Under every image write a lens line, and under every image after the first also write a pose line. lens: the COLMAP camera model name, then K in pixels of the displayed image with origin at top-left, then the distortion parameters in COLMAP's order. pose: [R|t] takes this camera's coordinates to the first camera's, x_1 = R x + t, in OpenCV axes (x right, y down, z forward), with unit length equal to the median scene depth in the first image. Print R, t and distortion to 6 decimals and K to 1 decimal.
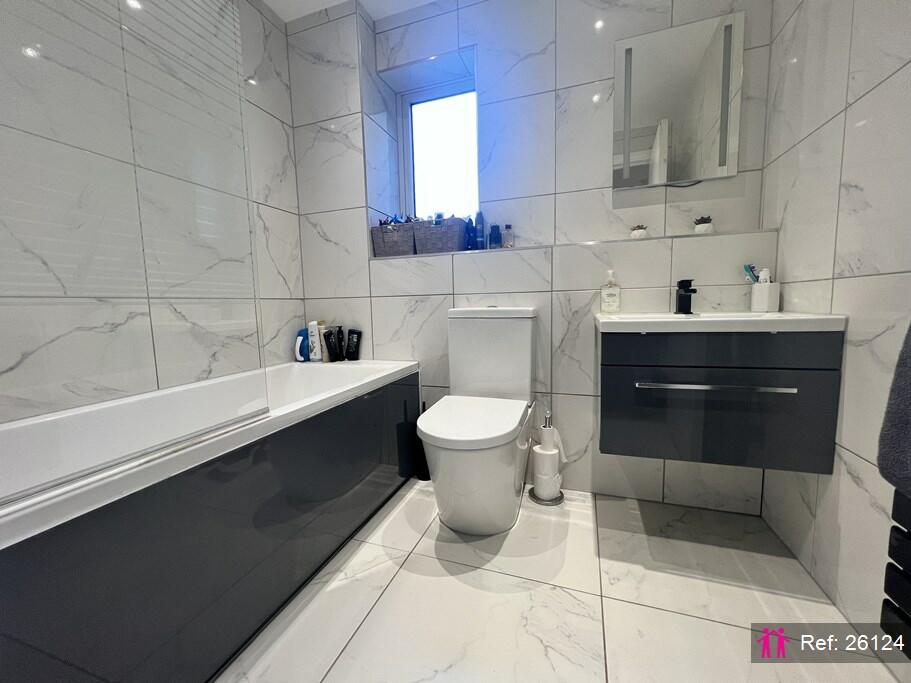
lens RADIAL K [[363.2, 0, 453.8], [0, 363.2, 341.2], [0, 0, 1]] dist [-0.000160, 0.000024]
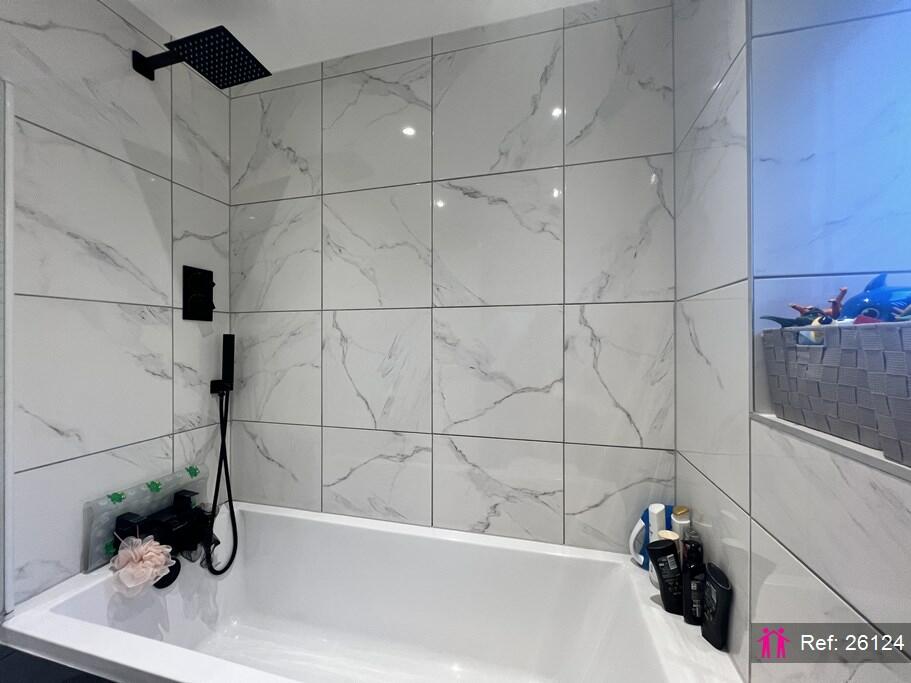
lens RADIAL K [[363.2, 0, 454.4], [0, 363.2, 340.2], [0, 0, 1]] dist [-0.000160, 0.000024]
pose [[0.068737, 0.026087, -0.997294, 0.127578], [-0.101384, 0.994665, 0.019031, -0.316461], [0.992470, 0.099802, 0.071015, 0.756708]]
